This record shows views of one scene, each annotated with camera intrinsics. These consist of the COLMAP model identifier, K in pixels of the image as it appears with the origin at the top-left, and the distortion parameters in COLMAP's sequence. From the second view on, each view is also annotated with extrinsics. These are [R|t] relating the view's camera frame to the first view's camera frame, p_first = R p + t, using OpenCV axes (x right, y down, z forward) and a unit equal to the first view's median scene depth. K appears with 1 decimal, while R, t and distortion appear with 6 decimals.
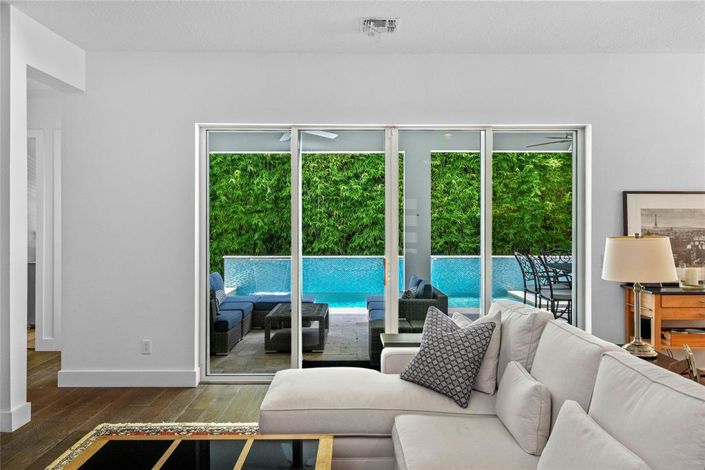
lens RADIAL K [[534.8, 0, 349.7], [0, 534.8, 227.9], [0, 0, 1]] dist [0.043753, -0.021097]
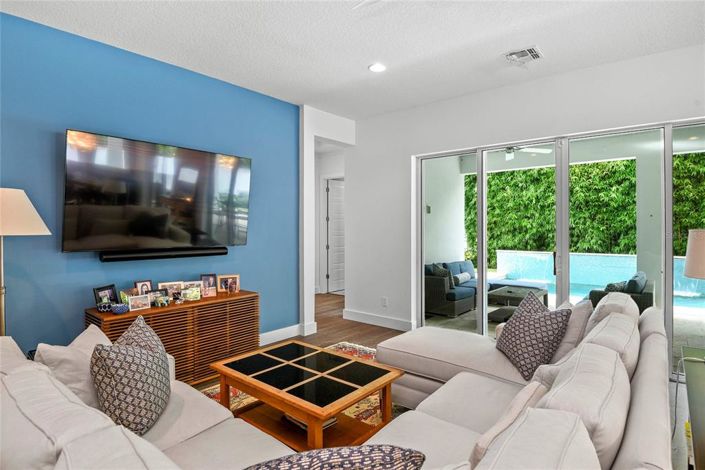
lens RADIAL K [[377.7, 0, 355.8], [0, 377.7, 231.2], [0, 0, 1]] dist [0.003554, -0.000603]
pose [[0.772687, 0.004813, -0.634769, 0.251223], [-0.005255, 0.999985, 0.001185, 0.013346], [0.634766, 0.002420, 0.772701, 0.091943]]
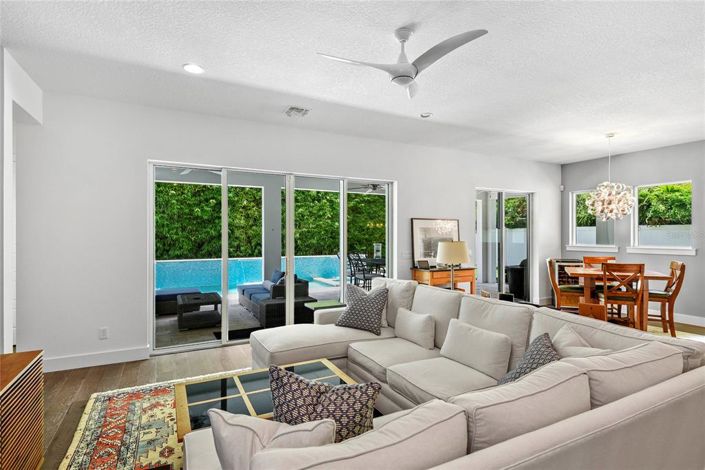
lens RADIAL K [[368.6, 0, 354.2], [0, 368.6, 238.8], [0, 0, 1]] dist [0.017071, -0.002554]
pose [[0.886487, -0.005602, 0.462720, -0.253676], [0.005479, 0.999984, 0.001609, 0.001291], [-0.462722, 0.001109, 0.886503, -0.043399]]
